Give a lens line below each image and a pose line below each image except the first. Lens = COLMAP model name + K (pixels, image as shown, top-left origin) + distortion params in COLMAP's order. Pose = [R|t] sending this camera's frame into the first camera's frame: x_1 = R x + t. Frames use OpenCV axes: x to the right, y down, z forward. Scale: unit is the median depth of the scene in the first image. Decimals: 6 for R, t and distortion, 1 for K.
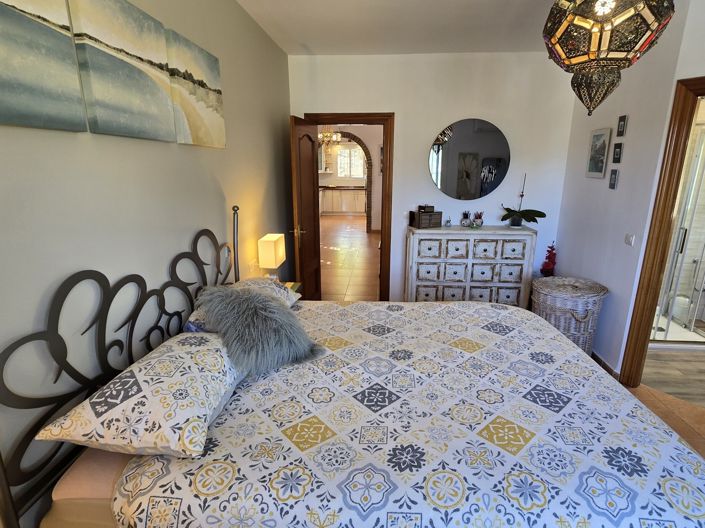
lens RADIAL K [[379.1, 0, 353.1], [0, 379.1, 263.6], [0, 0, 1]] dist [-0.020074, 0.000846]
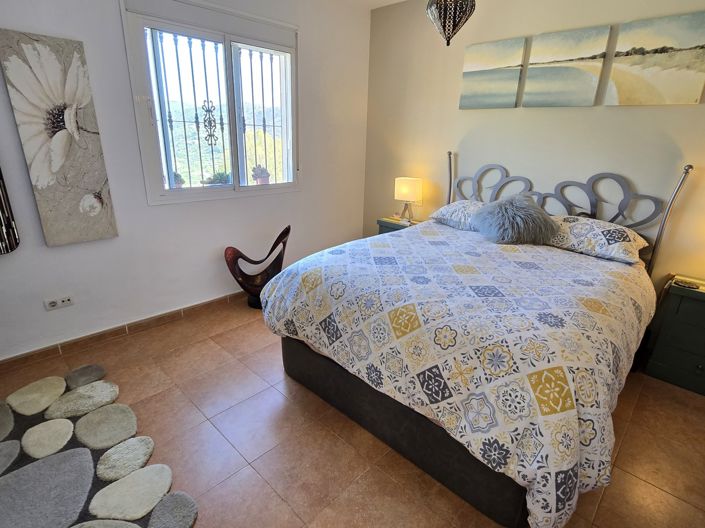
lens RADIAL K [[379.1, 0, 352.4], [0, 379.1, 263.6], [0, 0, 1]] dist [-0.020074, 0.000846]
pose [[-0.630194, 0.235825, -0.739758, 1.304394], [-0.215194, 0.862385, 0.458239, -0.245237], [0.746021, 0.447971, -0.492722, 1.232622]]
